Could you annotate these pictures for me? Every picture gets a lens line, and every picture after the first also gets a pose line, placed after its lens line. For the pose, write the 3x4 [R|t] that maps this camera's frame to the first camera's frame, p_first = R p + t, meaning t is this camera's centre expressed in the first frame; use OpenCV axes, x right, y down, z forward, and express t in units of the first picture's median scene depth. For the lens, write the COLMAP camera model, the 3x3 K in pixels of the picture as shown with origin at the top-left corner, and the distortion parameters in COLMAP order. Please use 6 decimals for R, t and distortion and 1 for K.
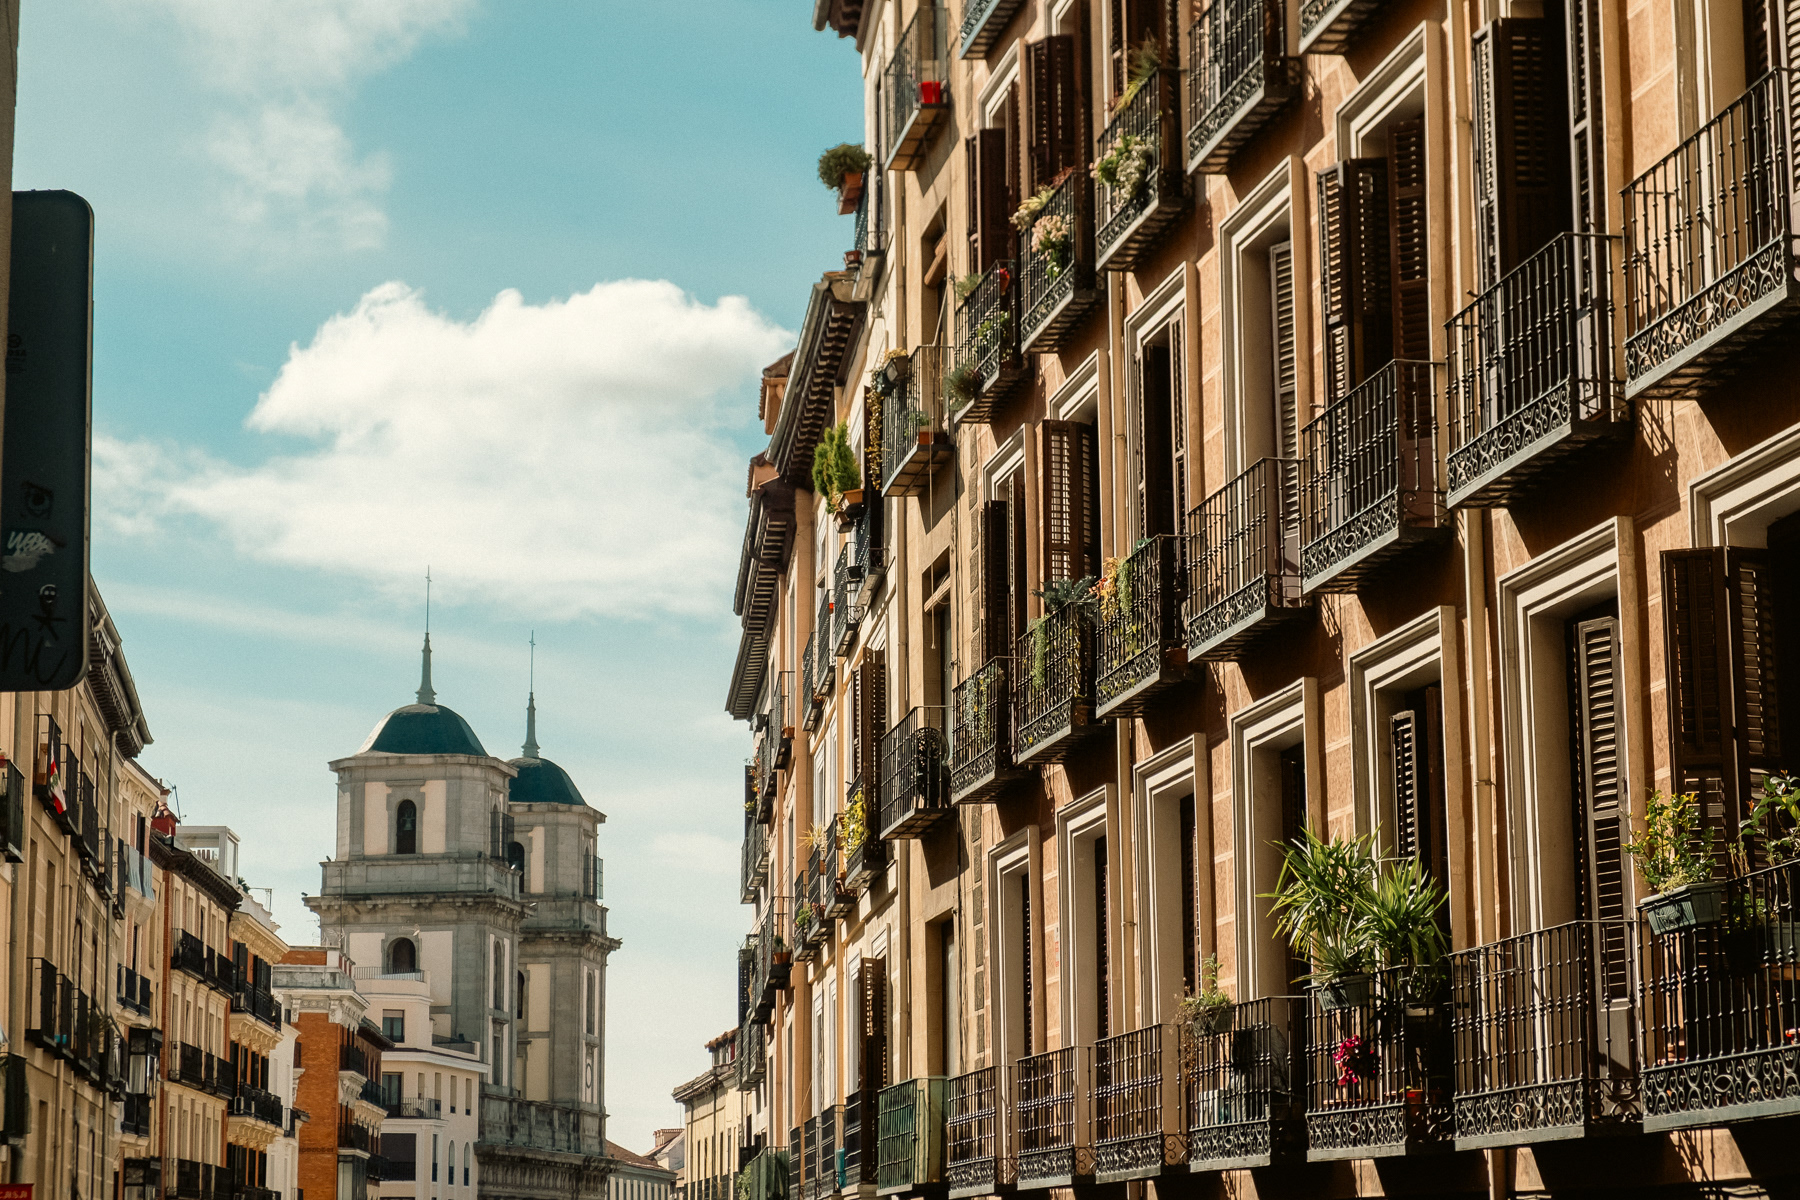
lens RADIAL K [[3786.3, 0, 901.5], [0, 3786.3, 631.6], [0, 0, 1]] dist [0.036601, 0.303683]
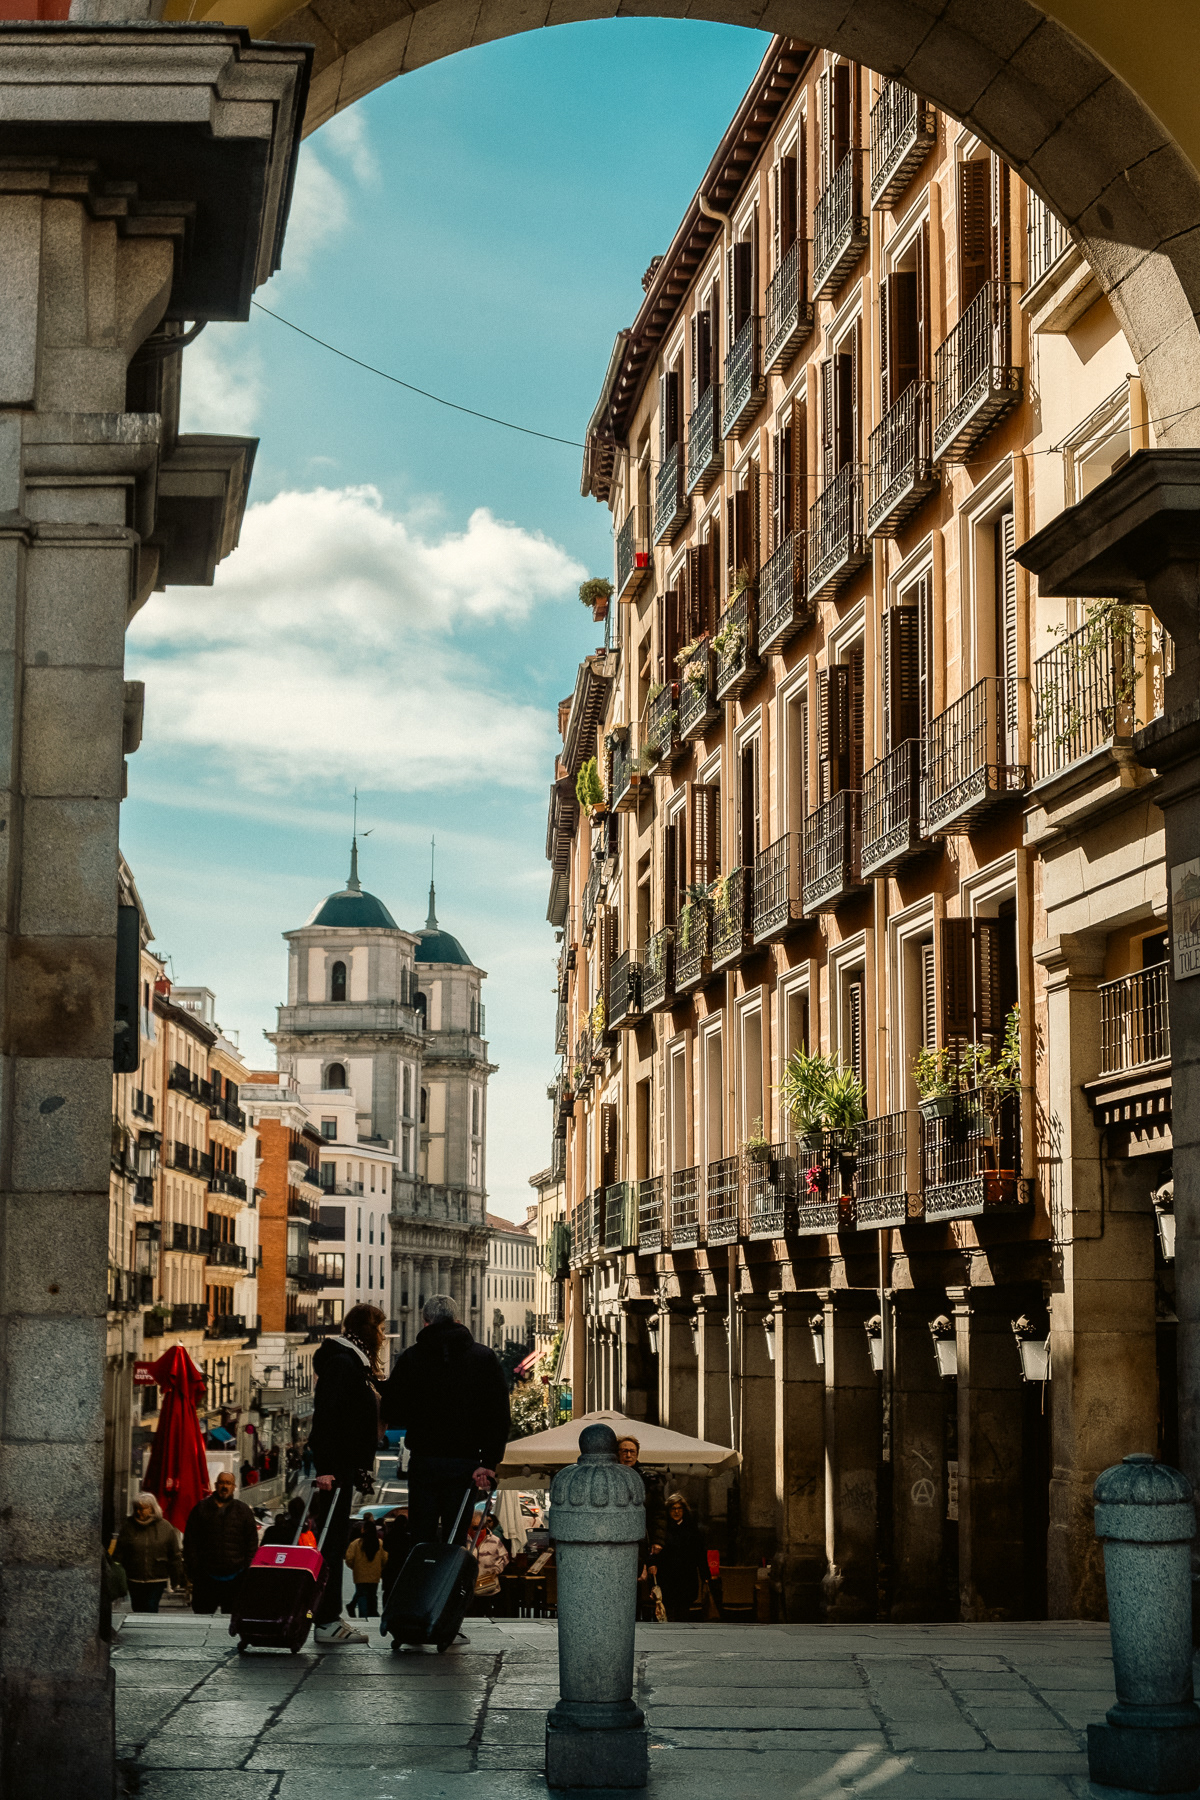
lens RADIAL K [[3656.0, 0, 600.0], [0, 3656.0, 900.0], [0, 0, 1]] dist [-0.009999, -0.014349]
pose [[0.997355, 0.007600, -0.072285, 0.064061], [-0.004078, 0.998803, 0.048746, -0.047051], [0.072569, -0.048322, 0.996192, -0.331503]]
